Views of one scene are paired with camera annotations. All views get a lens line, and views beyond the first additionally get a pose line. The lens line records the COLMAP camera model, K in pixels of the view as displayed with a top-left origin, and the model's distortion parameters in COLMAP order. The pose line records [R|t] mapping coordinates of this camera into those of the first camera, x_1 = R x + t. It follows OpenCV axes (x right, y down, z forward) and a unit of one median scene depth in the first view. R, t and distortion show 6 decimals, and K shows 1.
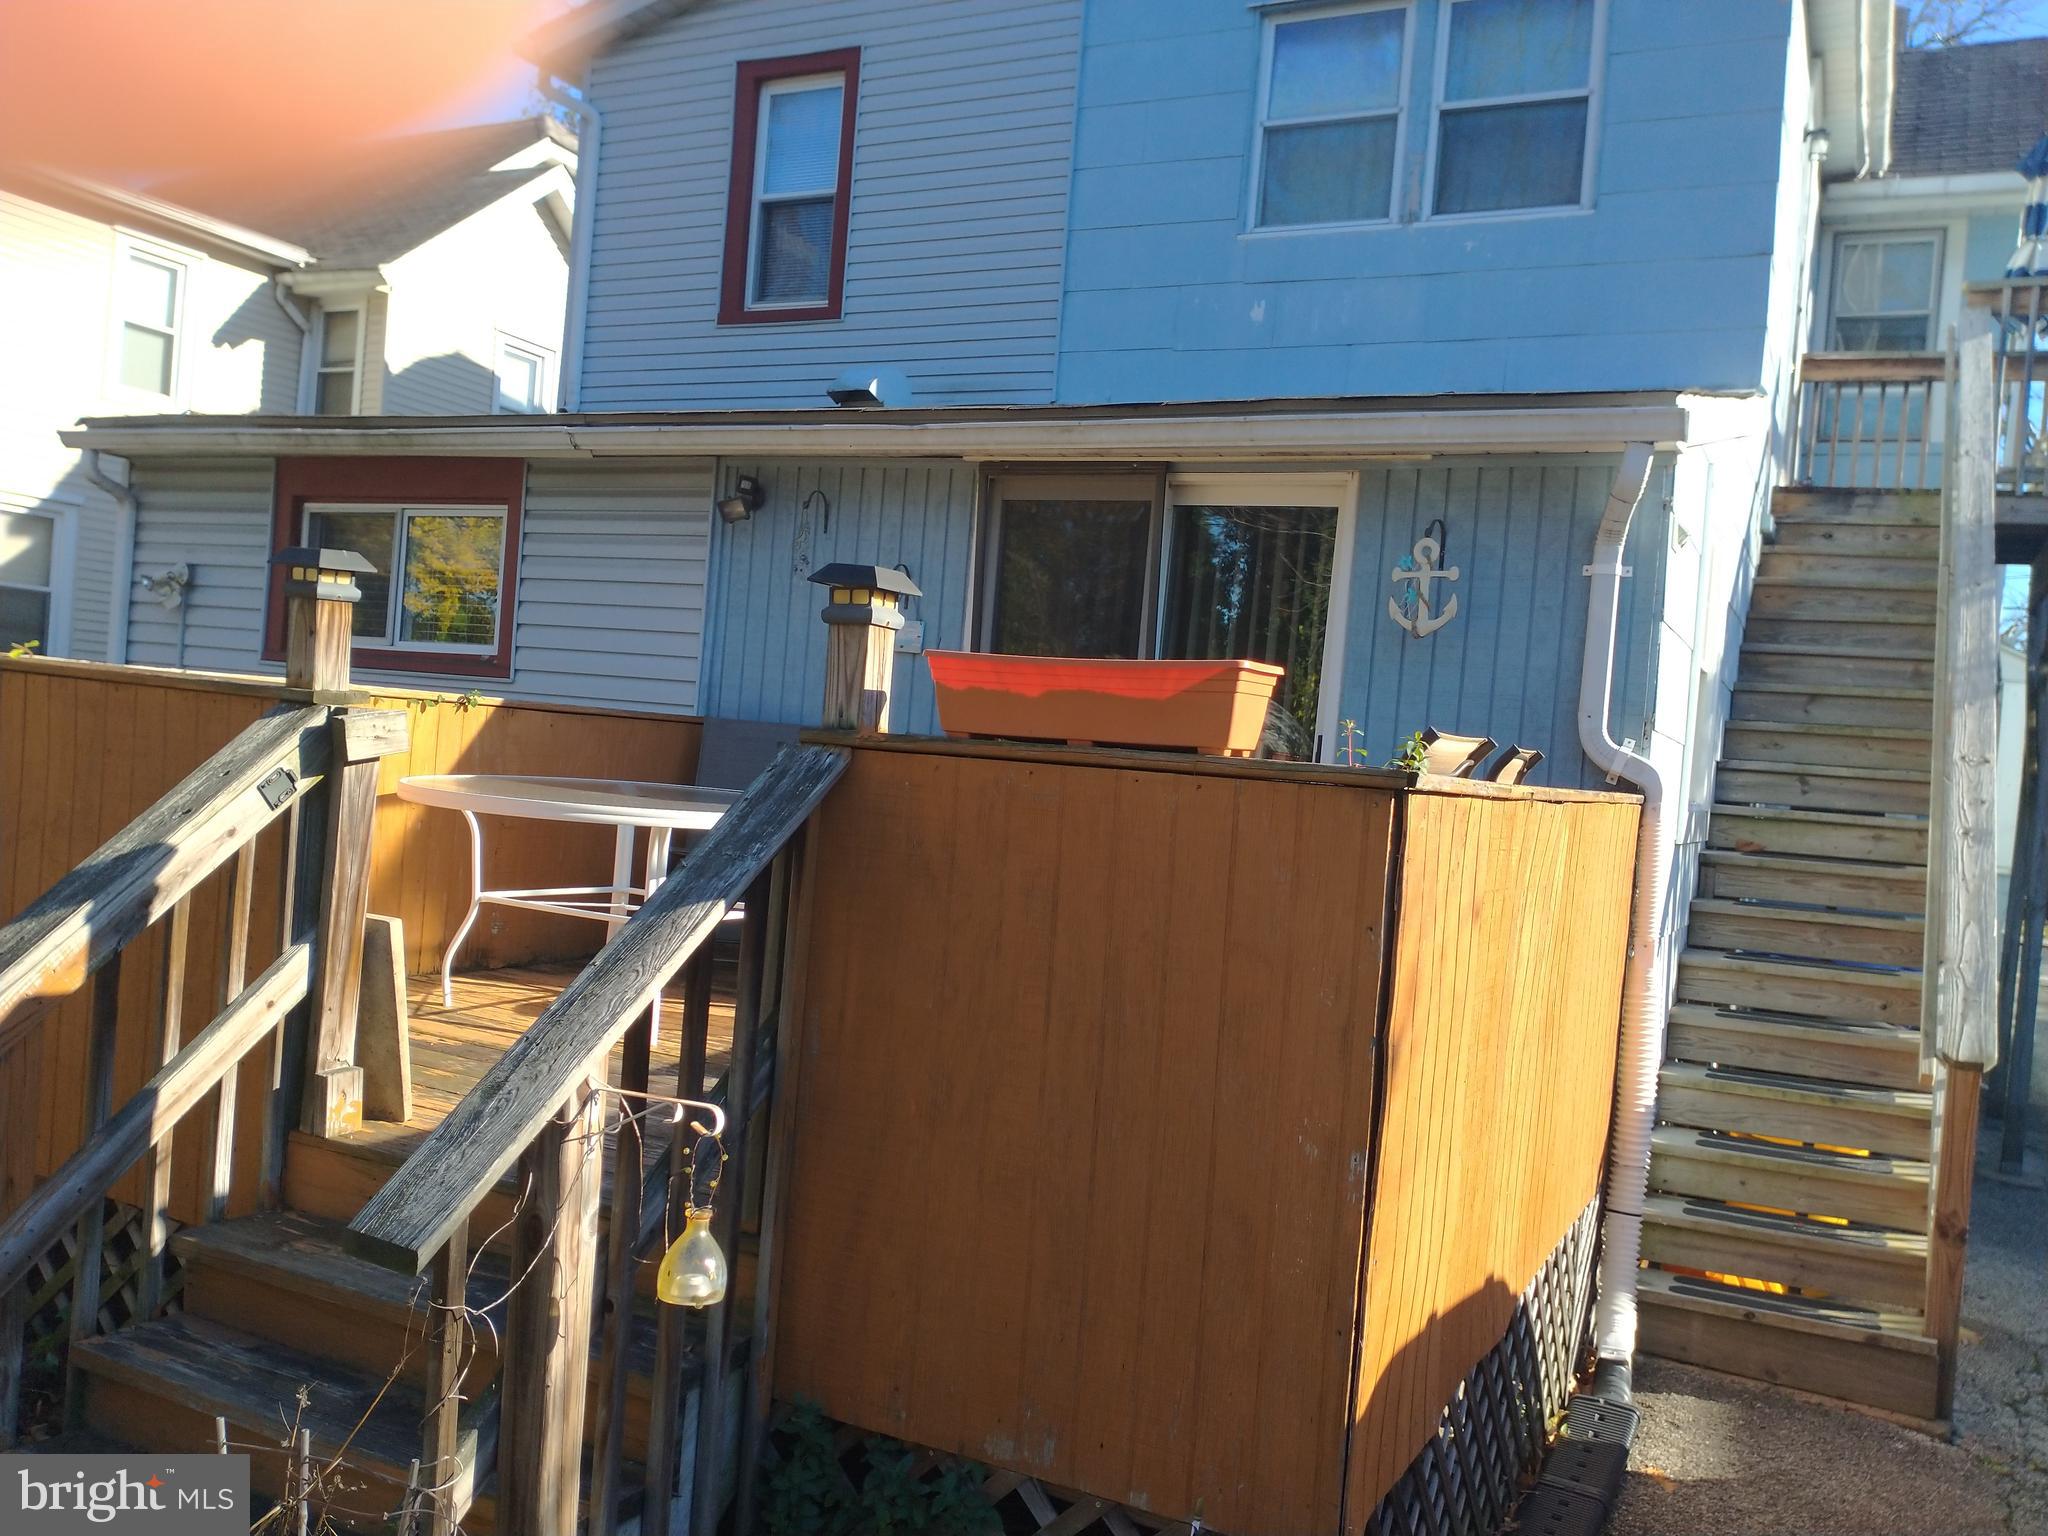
lens RADIAL K [[1658.5, 0, 1024.1], [0, 1658.5, 805.5], [0, 0, 1]] dist [0.065496, -0.133621]
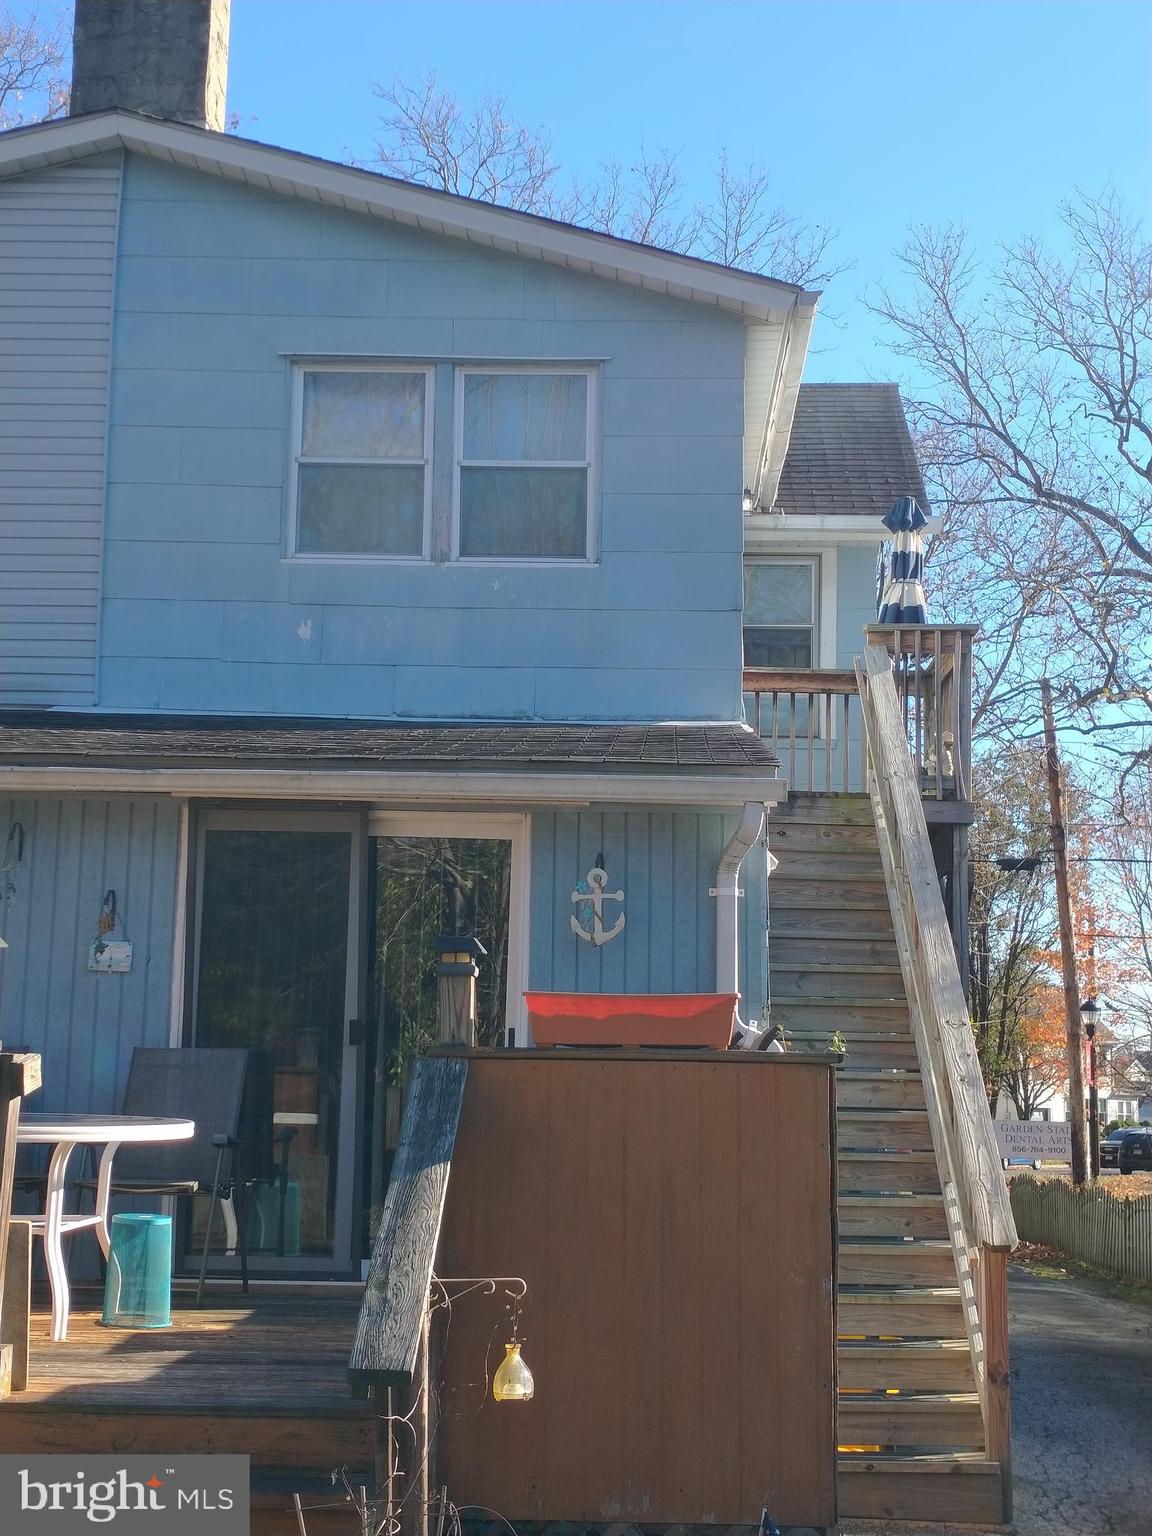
lens RADIAL K [[2126.5, 0, 574.4], [0, 2126.5, 764.8], [0, 0, 1]] dist [0.203509, -0.810349]
pose [[0.904235, 0.001878, 0.427031, -0.390706], [0.065077, 0.987705, -0.142143, -0.007135], [-0.422047, 0.156320, 0.892995, -0.381939]]
